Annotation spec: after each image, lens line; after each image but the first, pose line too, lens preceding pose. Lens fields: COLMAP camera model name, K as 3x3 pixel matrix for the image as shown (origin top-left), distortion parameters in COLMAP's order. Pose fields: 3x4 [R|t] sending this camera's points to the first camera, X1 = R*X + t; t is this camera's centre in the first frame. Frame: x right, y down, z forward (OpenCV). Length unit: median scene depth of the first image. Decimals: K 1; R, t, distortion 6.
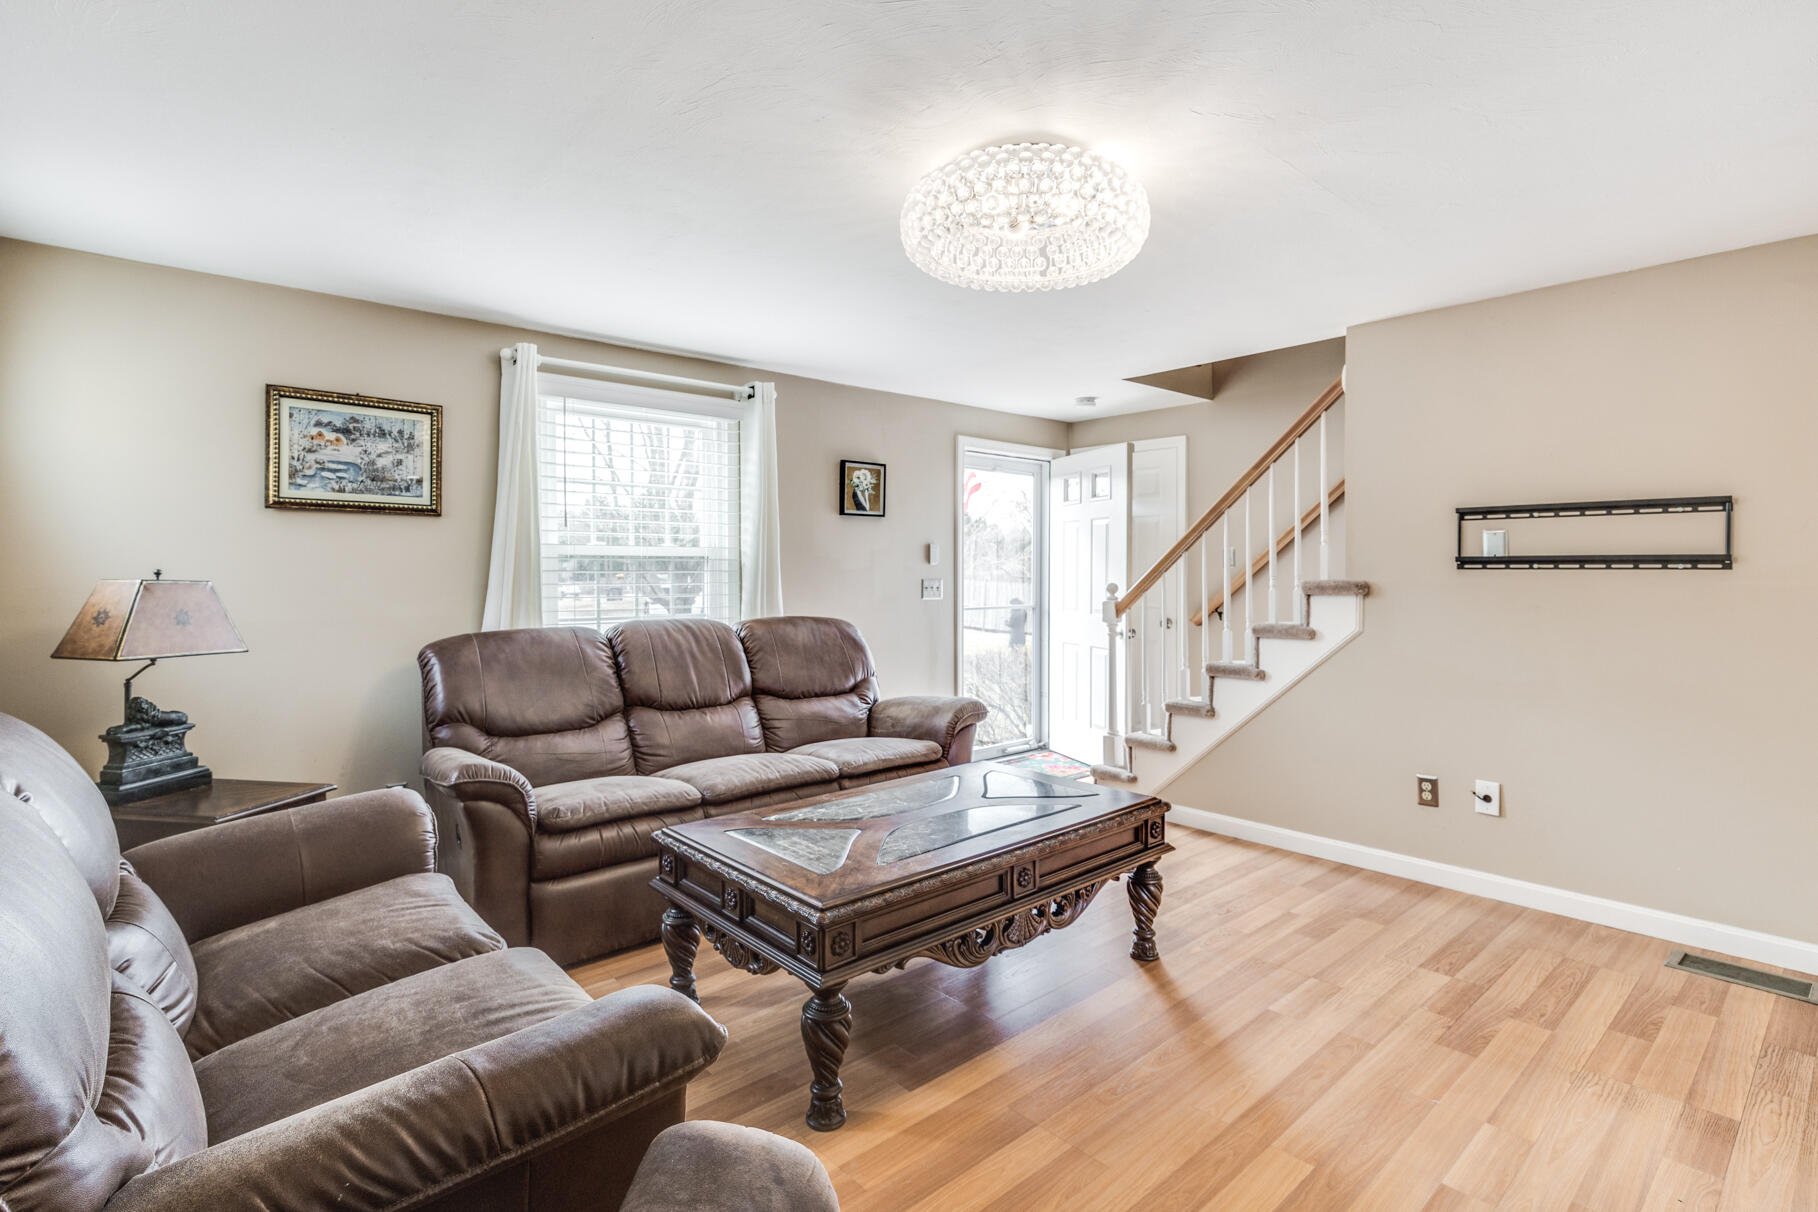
lens RADIAL K [[873.9, 0, 904.1], [0, 873.9, 582.7], [0, 0, 1]] dist [-0.003855, -0.000240]
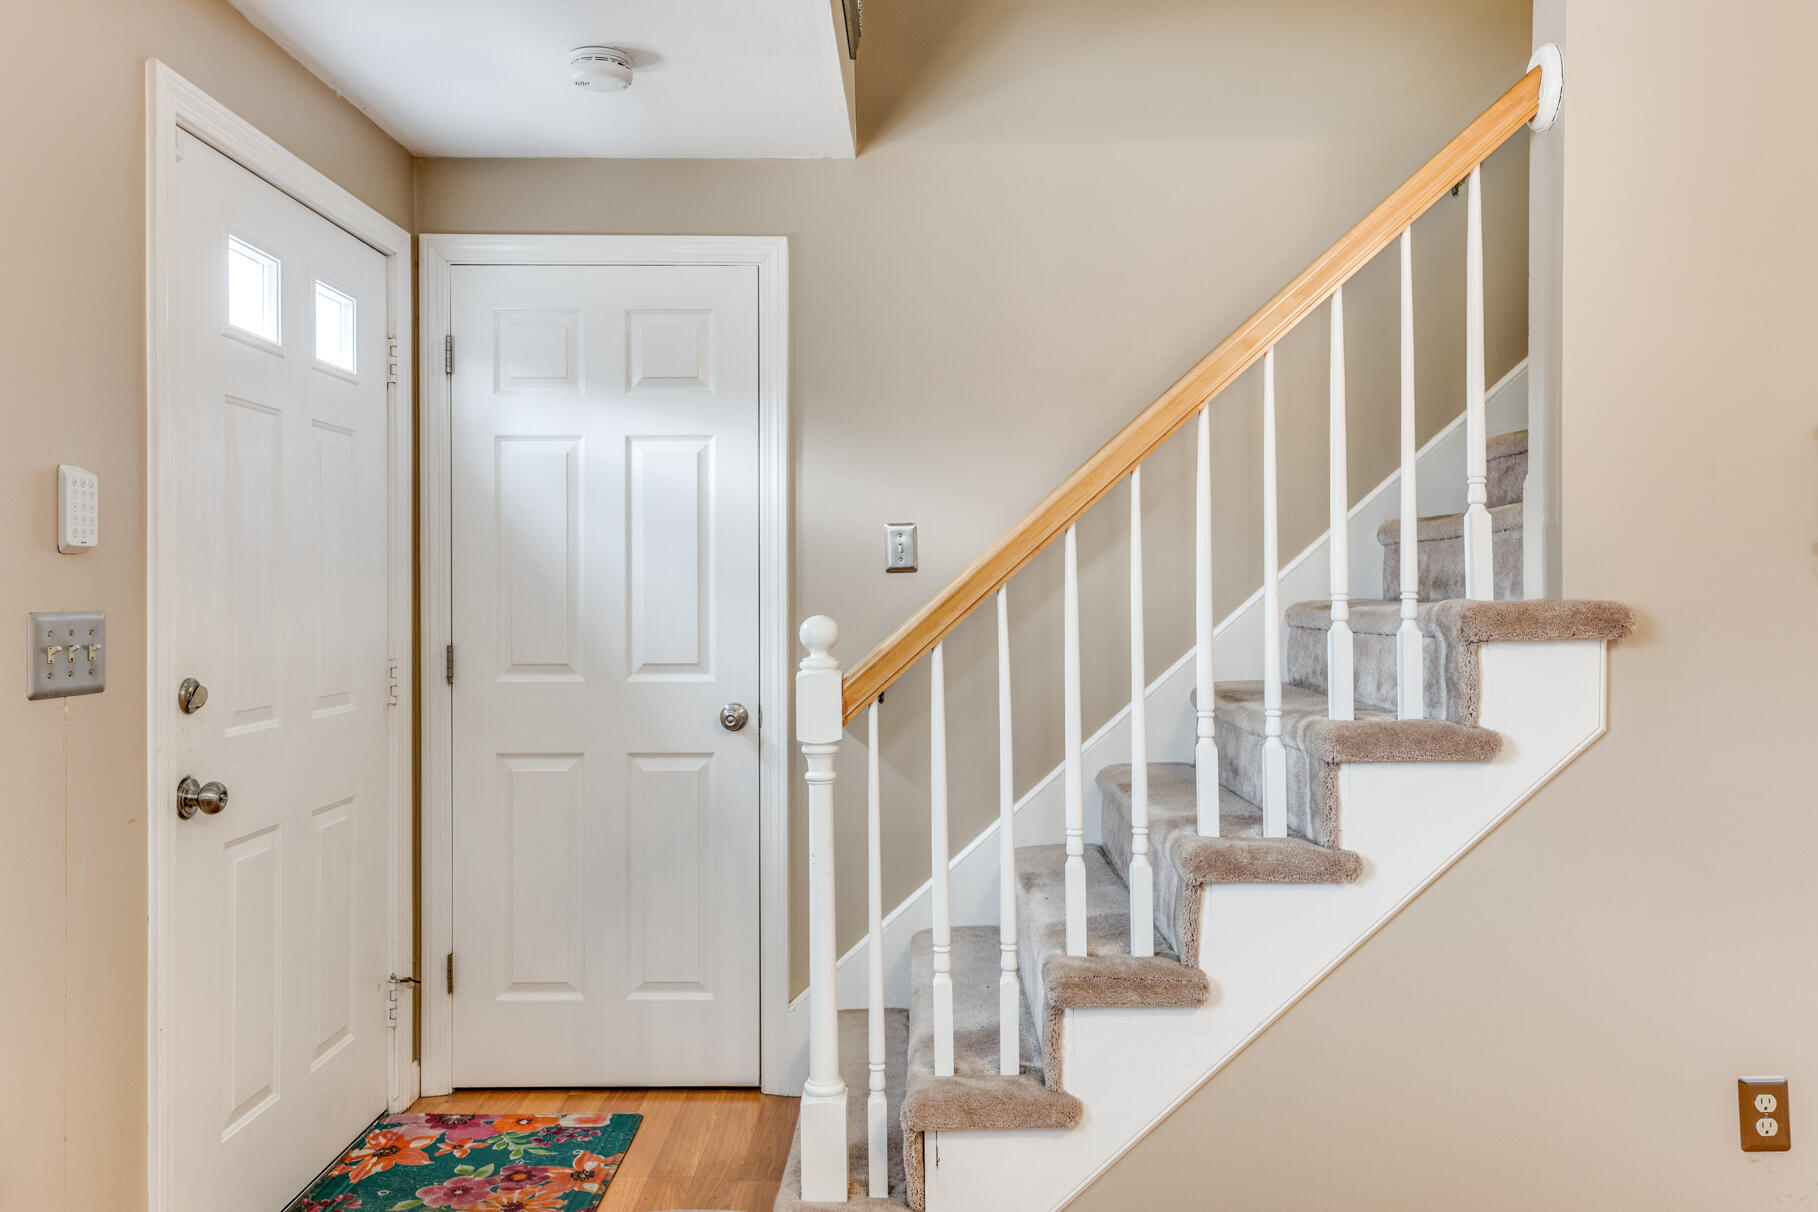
lens RADIAL K [[1347.5, 0, 914.5], [0, 1347.5, 573.4], [0, 0, 1]] dist [0.032104, -0.004024]
pose [[0.656065, 0.010788, 0.754628, -0.155898], [0.008716, 0.999723, -0.021870, -0.005171], [-0.754654, 0.020925, 0.655789, 0.900361]]
